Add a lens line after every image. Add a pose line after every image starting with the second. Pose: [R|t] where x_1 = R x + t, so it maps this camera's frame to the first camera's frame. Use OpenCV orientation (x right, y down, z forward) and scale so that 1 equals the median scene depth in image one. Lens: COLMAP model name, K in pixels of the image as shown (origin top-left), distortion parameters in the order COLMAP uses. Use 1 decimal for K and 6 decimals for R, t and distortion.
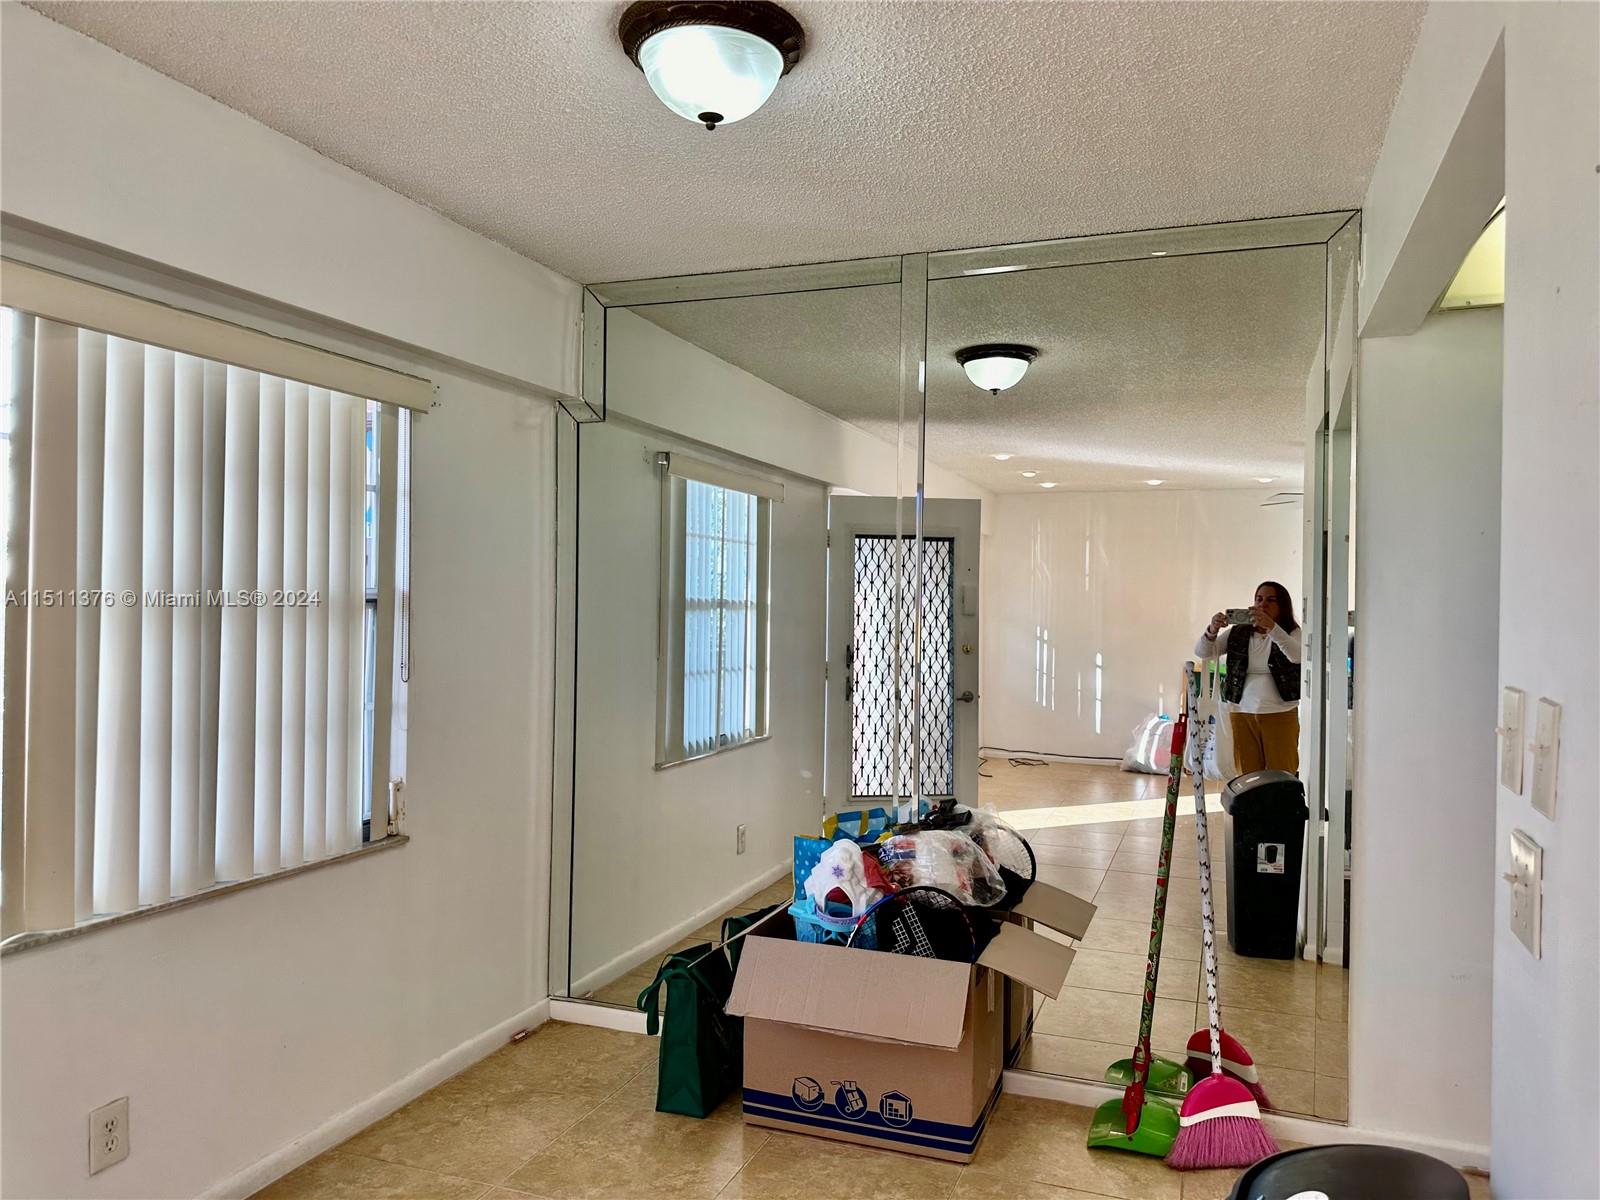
lens RADIAL K [[1118.2, 0, 800.6], [0, 1118.2, 602.9], [0, 0, 1]] dist [0.010974, 0.000788]
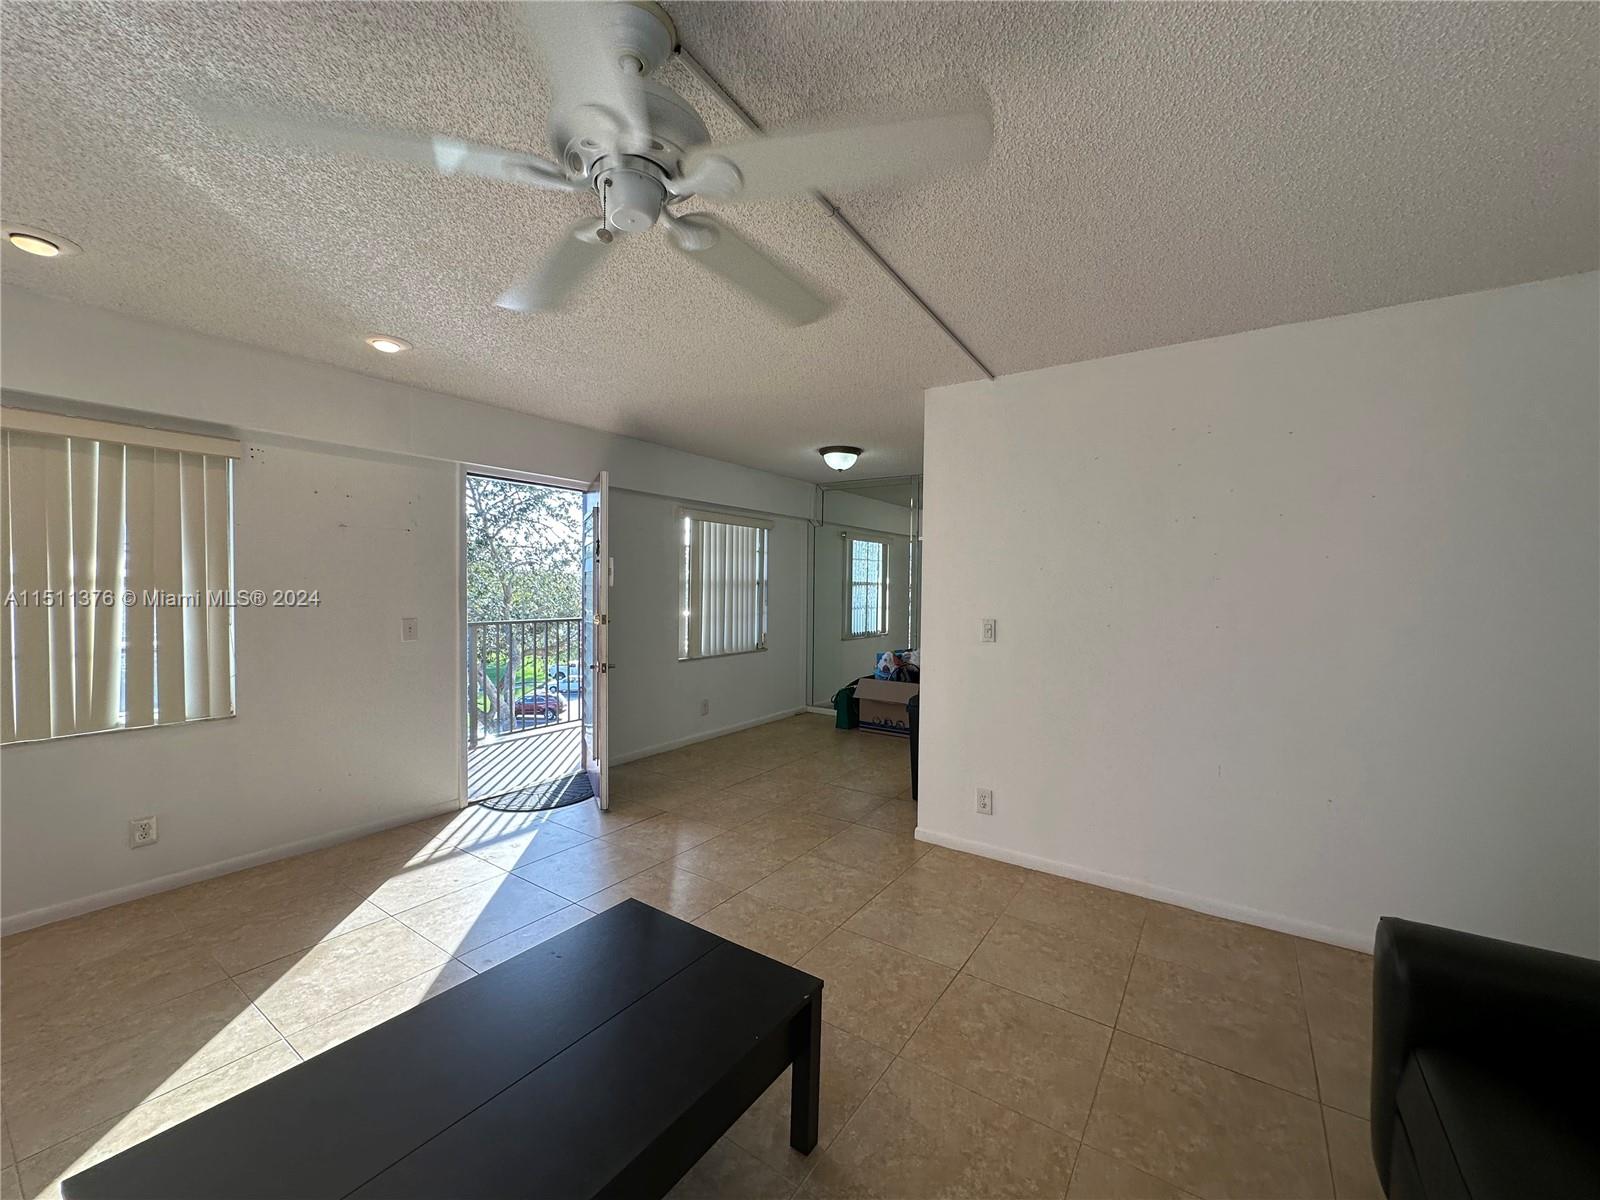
lens RADIAL K [[640.5, 0, 800.4], [0, 640.5, 596.4], [0, 0, 1]] dist [0.000823, 0.000046]
pose [[0.972556, 0.003144, -0.232646, 0.203819], [0.001456, 0.999807, 0.019599, 0.001578], [0.232663, -0.019400, 0.972364, -0.858482]]
